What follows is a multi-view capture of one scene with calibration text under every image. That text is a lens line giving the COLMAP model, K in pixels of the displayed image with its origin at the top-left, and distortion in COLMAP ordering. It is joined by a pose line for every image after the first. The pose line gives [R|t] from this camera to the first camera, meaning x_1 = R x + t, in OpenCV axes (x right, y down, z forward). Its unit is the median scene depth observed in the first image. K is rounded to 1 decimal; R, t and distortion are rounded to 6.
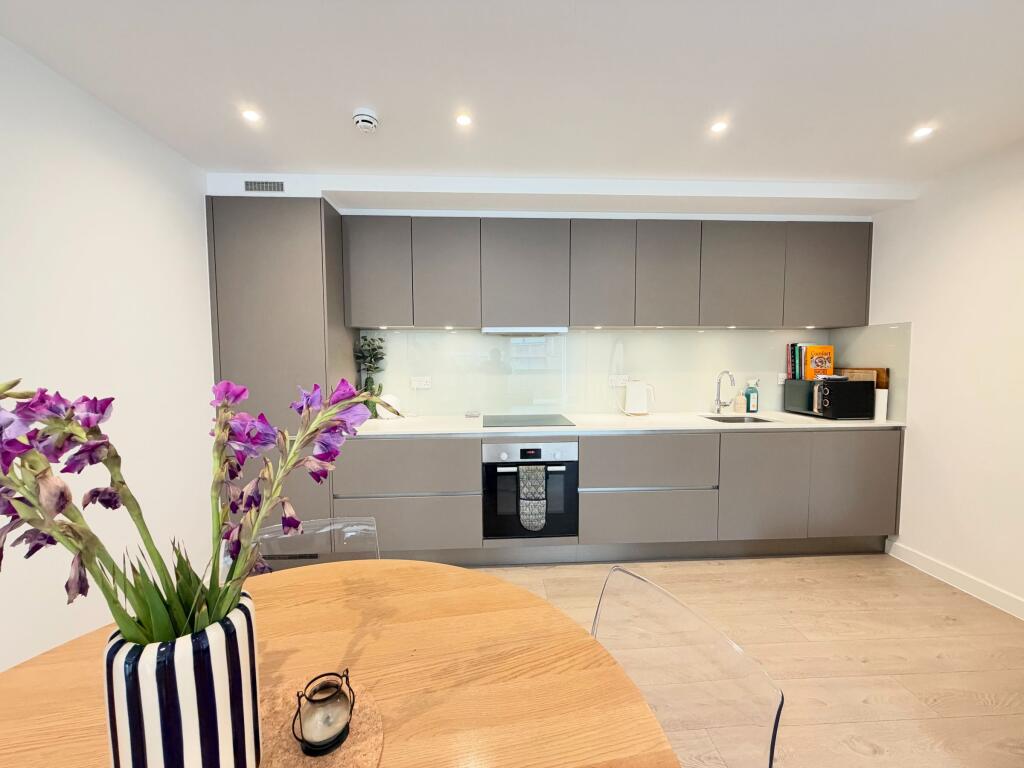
lens RADIAL K [[403.8, 0, 512.7], [0, 403.8, 384.9], [0, 0, 1]] dist [0.011299, 0.000371]
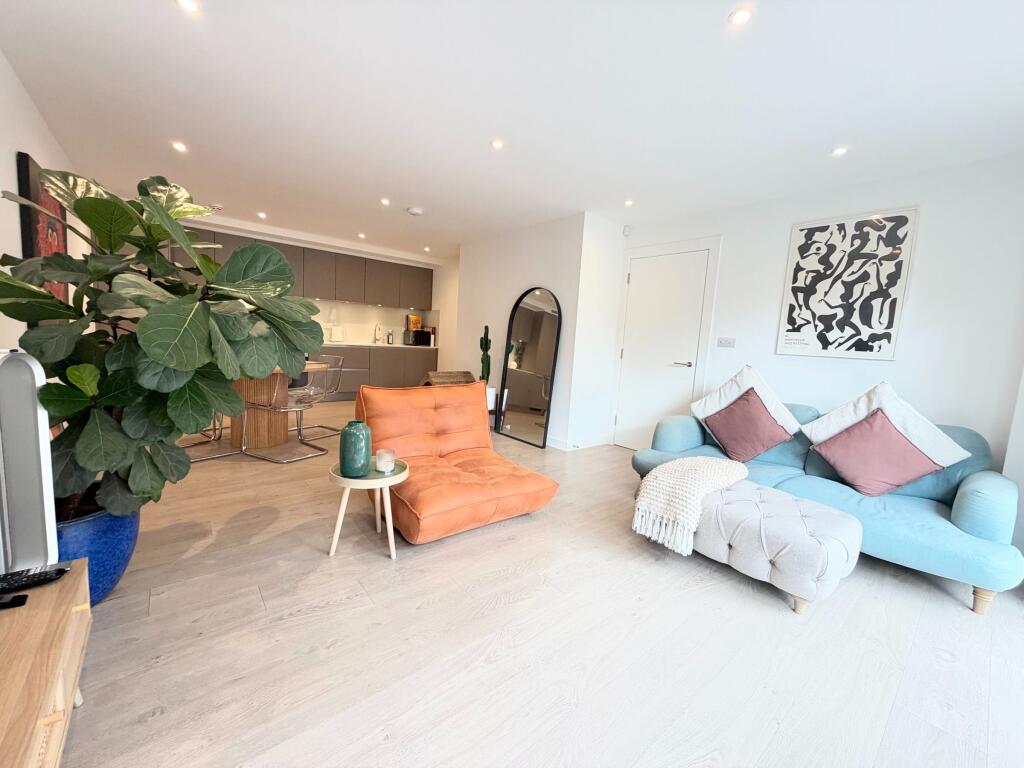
lens RADIAL K [[403.8, 0, 510.7], [0, 403.8, 382.1], [0, 0, 1]] dist [0.011299, 0.000371]
pose [[0.791144, -0.014254, 0.611464, -0.290902], [-0.024742, 0.998164, 0.055281, 0.149485], [-0.611129, -0.058864, 0.789339, -1.313942]]
